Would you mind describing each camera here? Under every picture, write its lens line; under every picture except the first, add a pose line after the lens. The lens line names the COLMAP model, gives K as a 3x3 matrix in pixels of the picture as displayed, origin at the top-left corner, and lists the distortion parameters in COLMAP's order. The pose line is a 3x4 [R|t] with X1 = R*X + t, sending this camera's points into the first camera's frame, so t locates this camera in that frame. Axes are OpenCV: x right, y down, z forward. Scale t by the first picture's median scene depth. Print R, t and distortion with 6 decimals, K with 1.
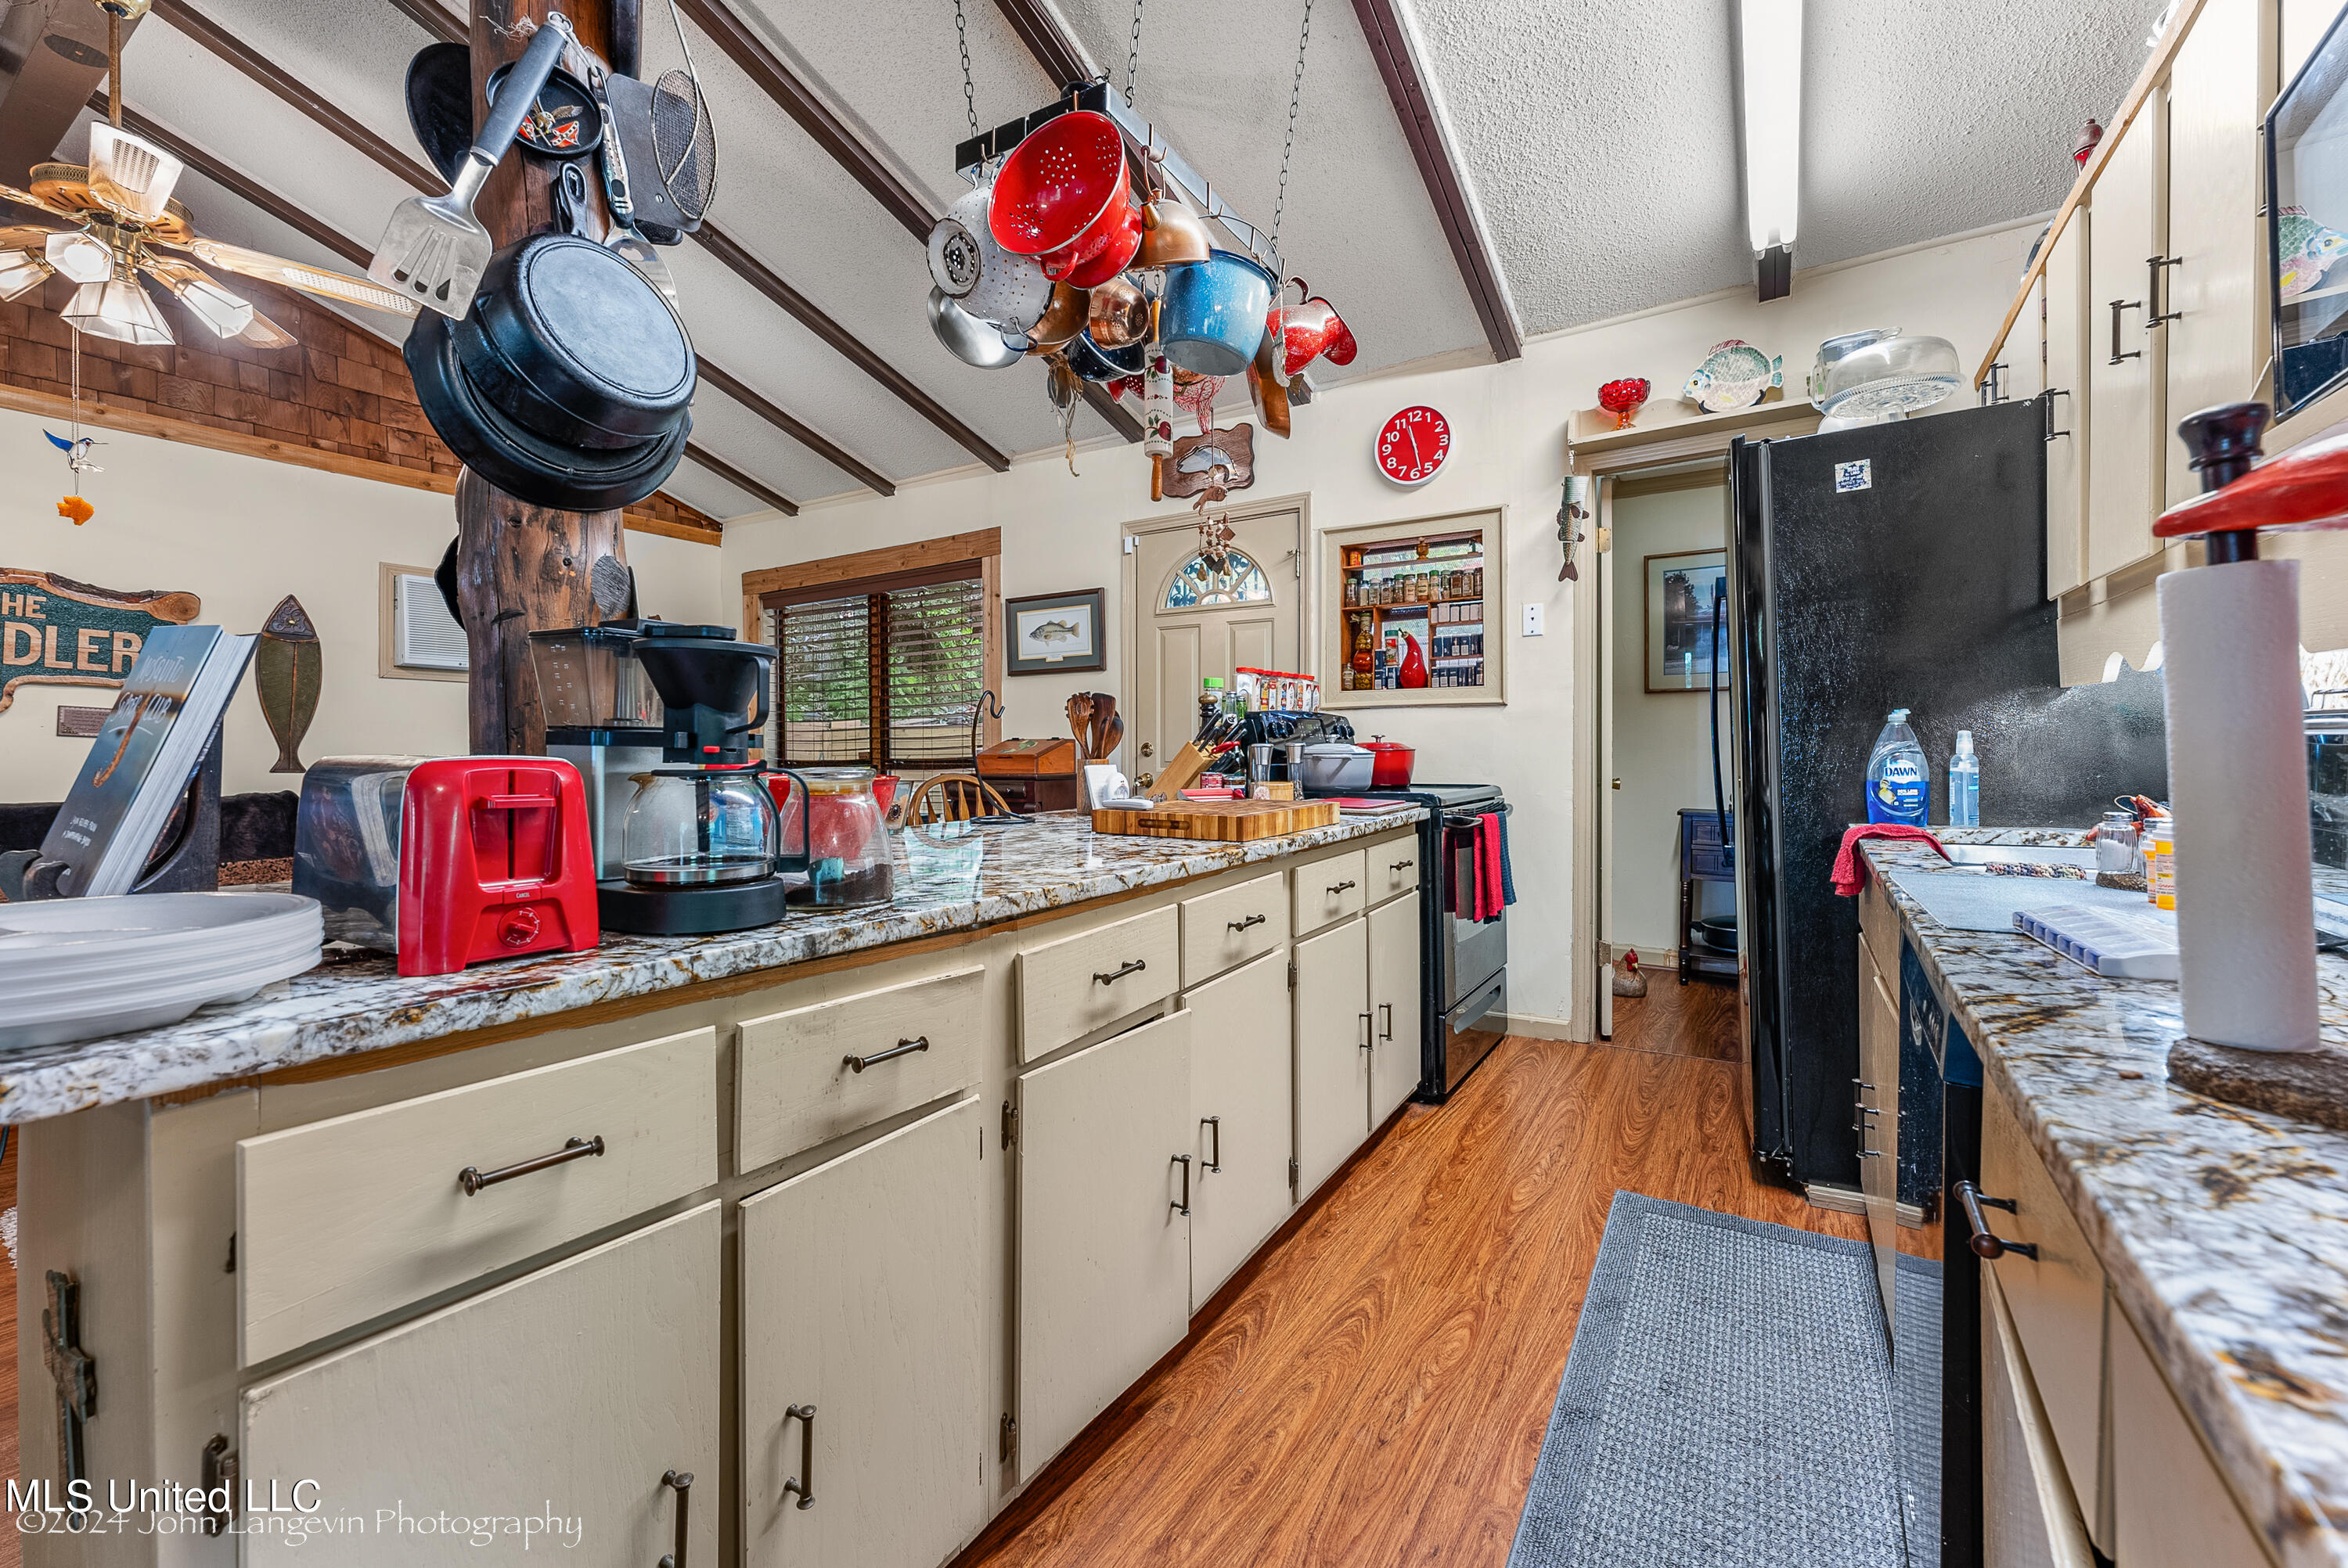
lens RADIAL K [[969.1, 0, 1147.0], [0, 969.1, 754.2], [0, 0, 1]] dist [-0.001889, -0.000017]
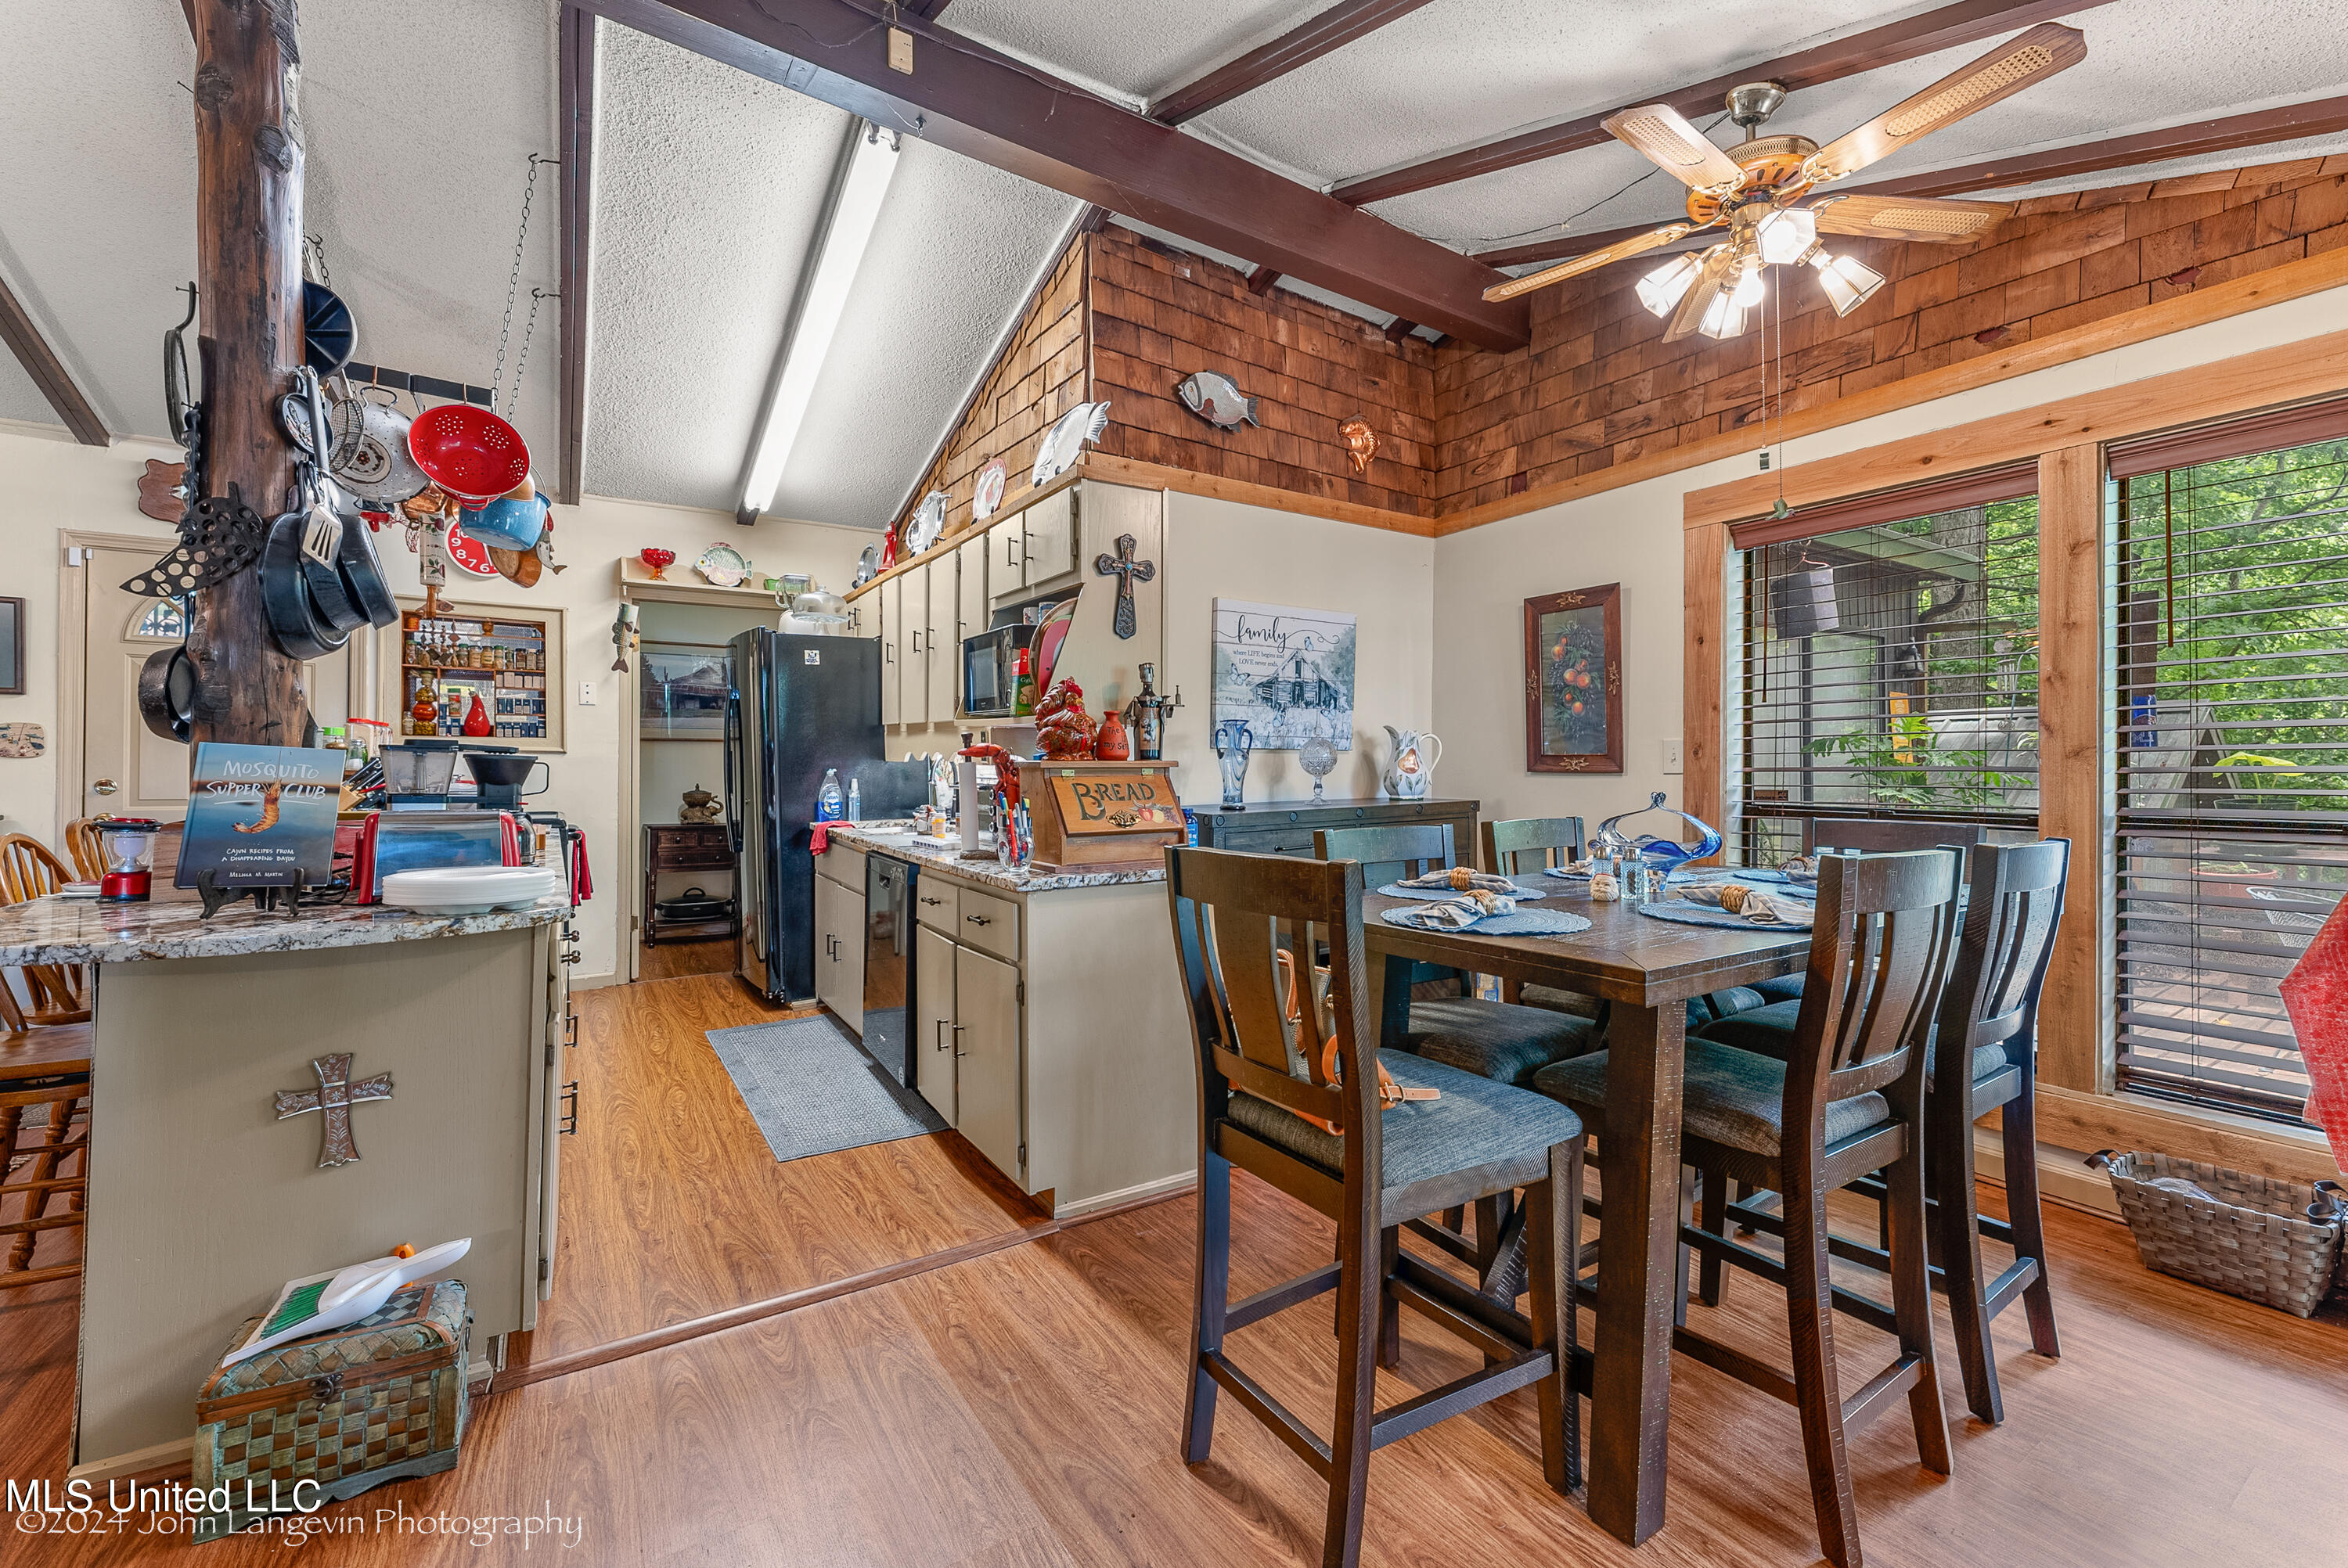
lens RADIAL K [[969.1, 0, 1179.4], [0, 969.1, 774.8], [0, 0, 1]] dist [-0.001889, -0.000017]
pose [[0.417721, -0.001588, 0.908574, -0.856816], [0.002184, 0.999997, 0.000744, -0.031813], [-0.908573, 0.001673, 0.417723, -0.610480]]
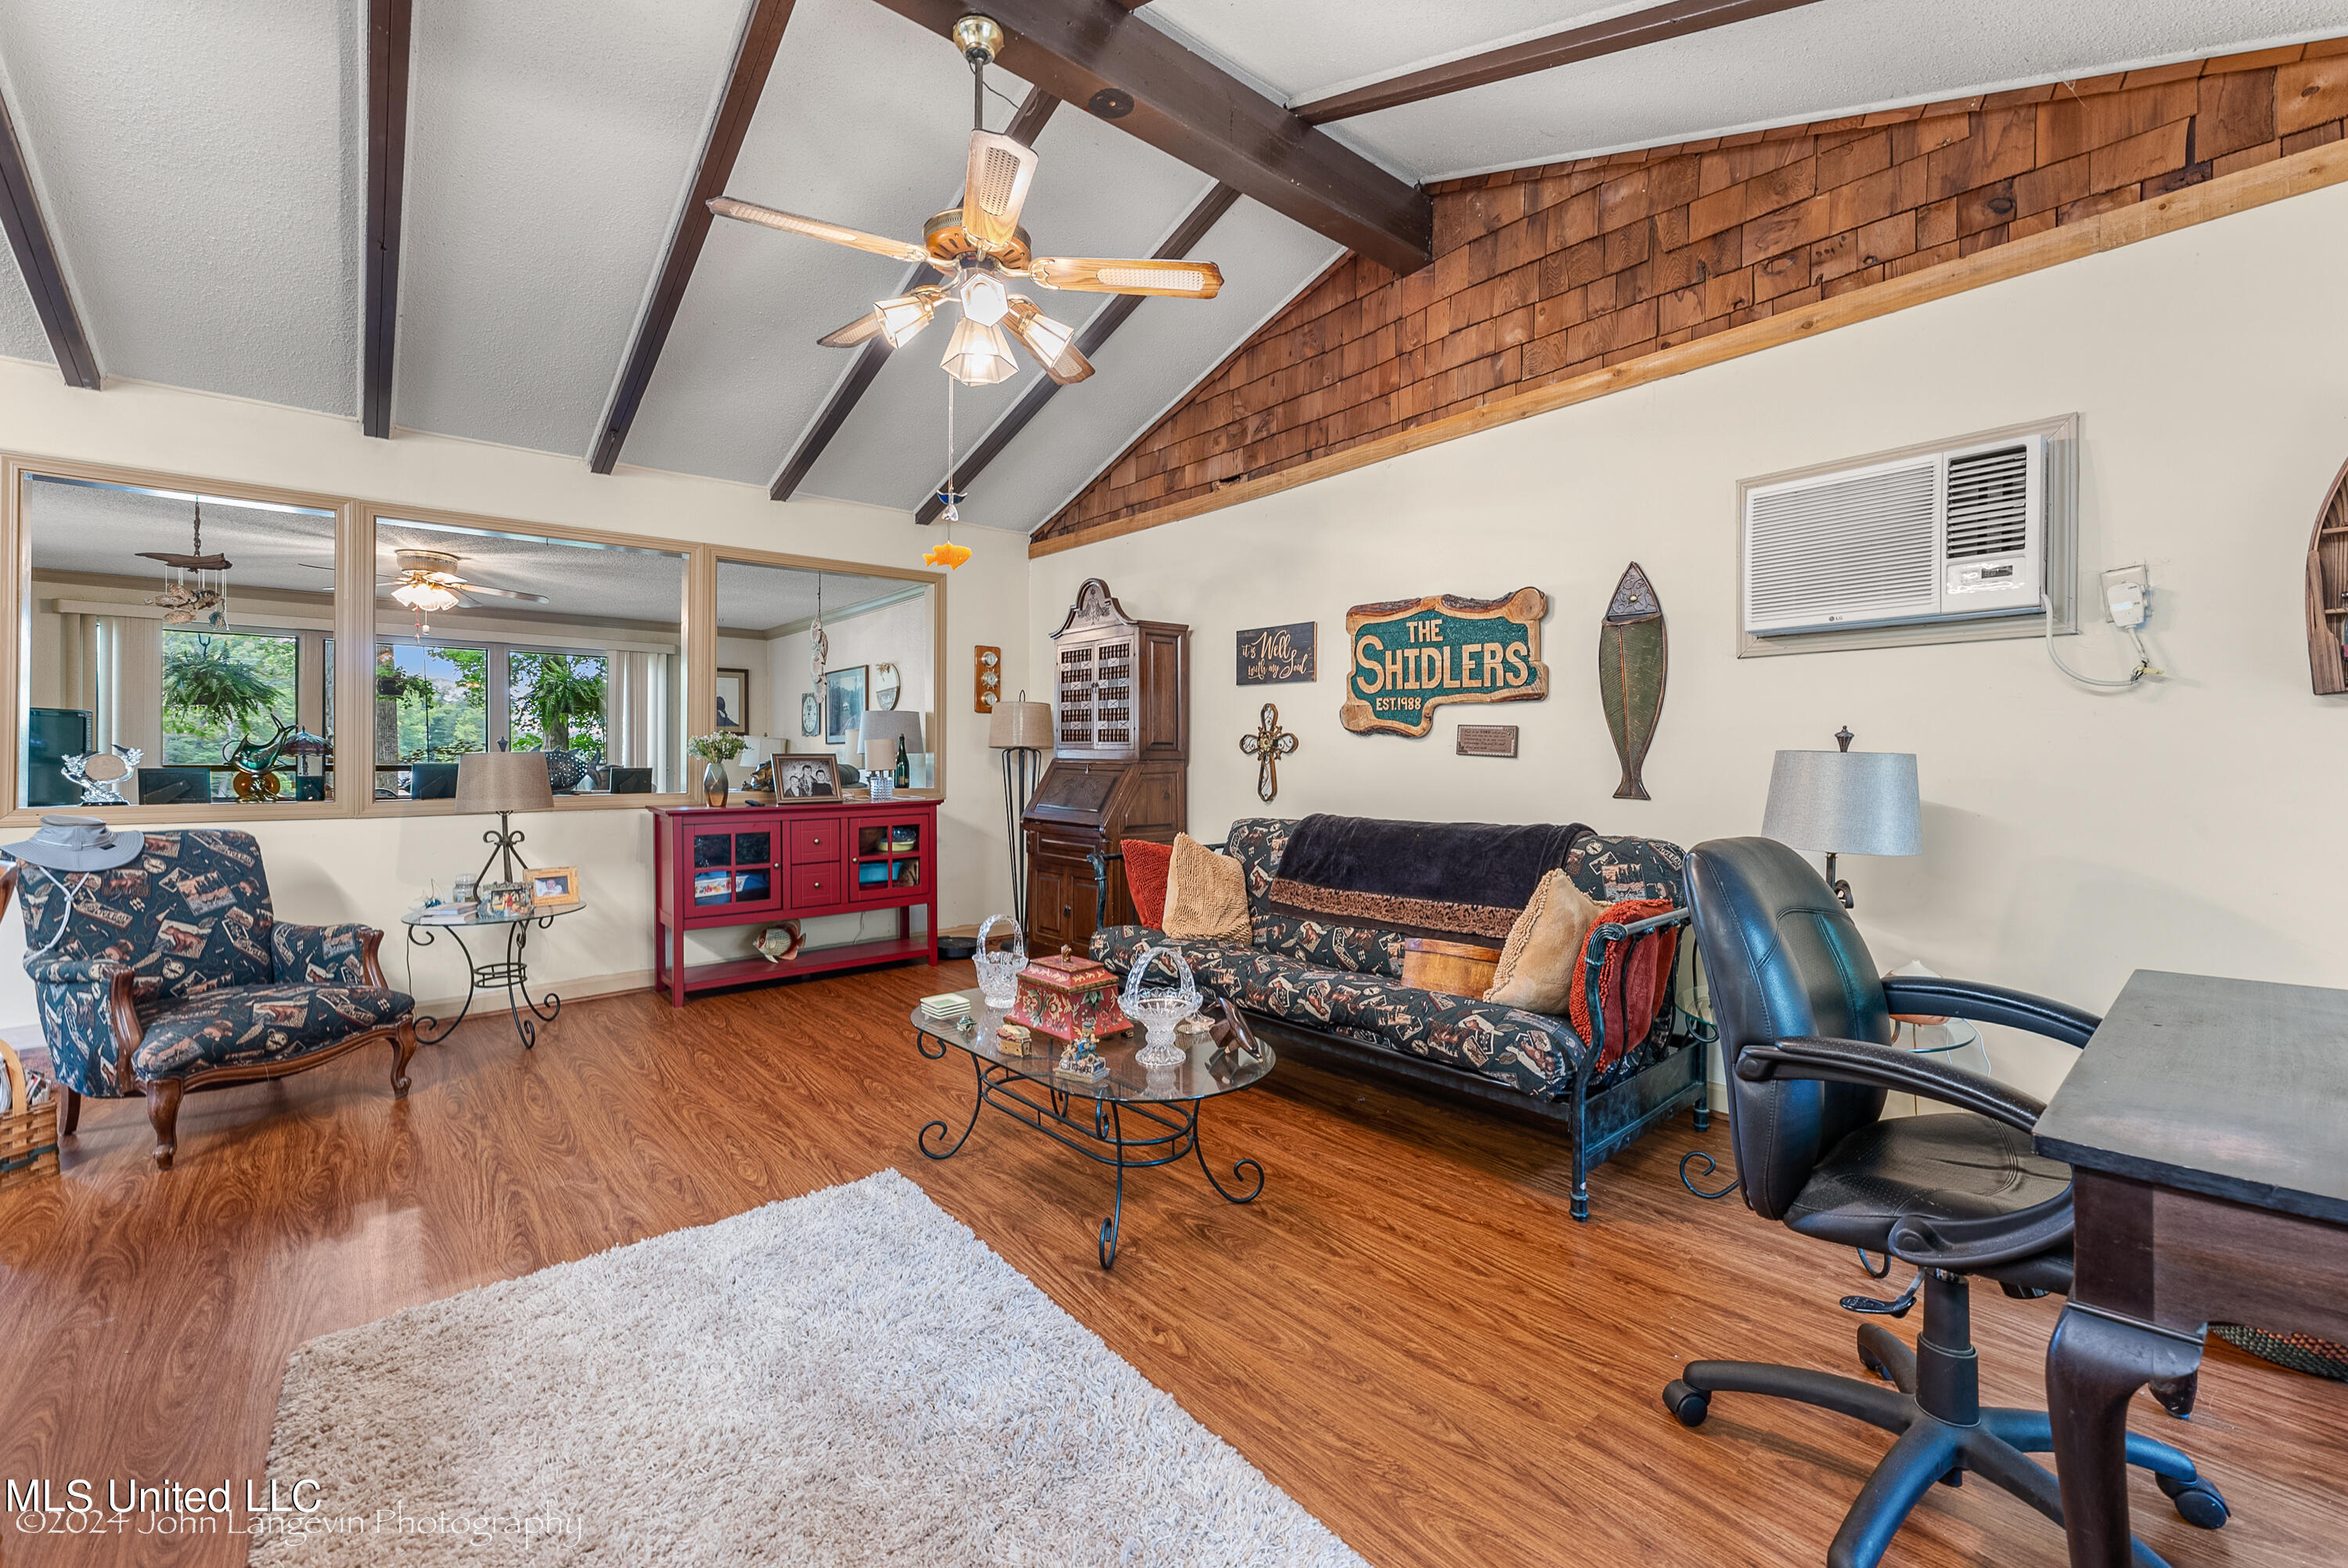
lens RADIAL K [[969.1, 0, 1173.9], [0, 969.1, 769.6], [0, 0, 1]] dist [-0.001889, -0.000017]
pose [[-0.290431, 0.004709, -0.956884, -0.031262], [-0.002962, 0.999979, 0.005820, -0.003592], [0.956891, 0.004525, -0.290411, 0.410372]]
